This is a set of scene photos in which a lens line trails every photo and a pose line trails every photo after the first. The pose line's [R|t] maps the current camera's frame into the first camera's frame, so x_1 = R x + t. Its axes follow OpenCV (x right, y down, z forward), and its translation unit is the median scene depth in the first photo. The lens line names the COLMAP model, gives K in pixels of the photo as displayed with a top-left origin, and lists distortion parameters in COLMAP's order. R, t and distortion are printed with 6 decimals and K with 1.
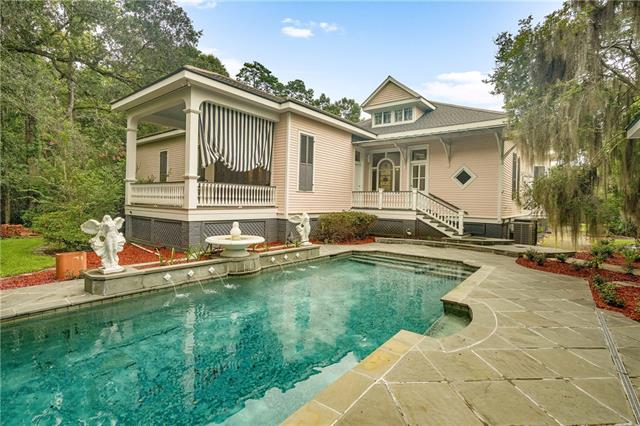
lens RADIAL K [[310.1, 0, 321.1], [0, 310.1, 201.9], [0, 0, 1]] dist [0.003030, 0.000773]
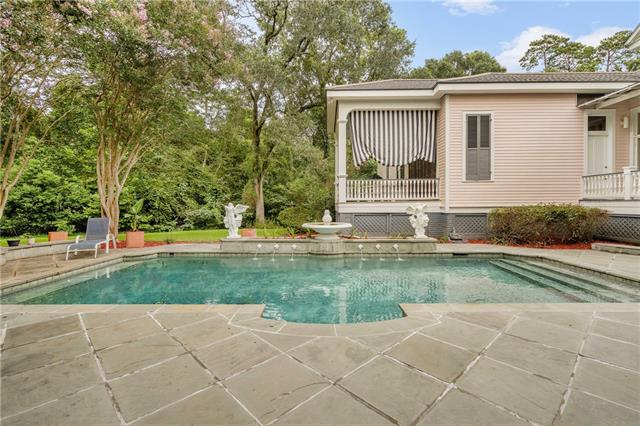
lens RADIAL K [[300.8, 0, 320.0], [0, 300.8, 199.0], [0, 0, 1]] dist [0.000071, 0.000127]
pose [[0.610420, -0.037348, -0.791197, 0.337960], [0.020196, 0.999297, -0.031590, 0.032842], [0.791821, 0.003304, 0.610745, 0.164196]]
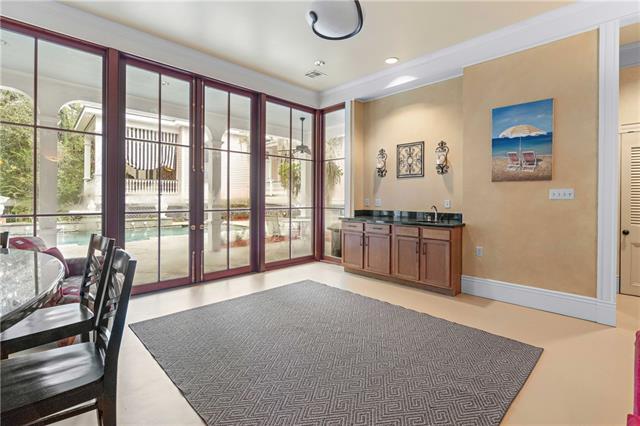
lens RADIAL K [[300.8, 0, 320.0], [0, 300.8, 199.0], [0, 0, 1]] dist [0.000071, 0.000127]
pose [[0.990122, -0.024301, -0.138088, 0.646994], [0.024762, 0.999692, 0.001617, 0.046194], [0.138006, -0.005021, 0.990419, -0.233827]]
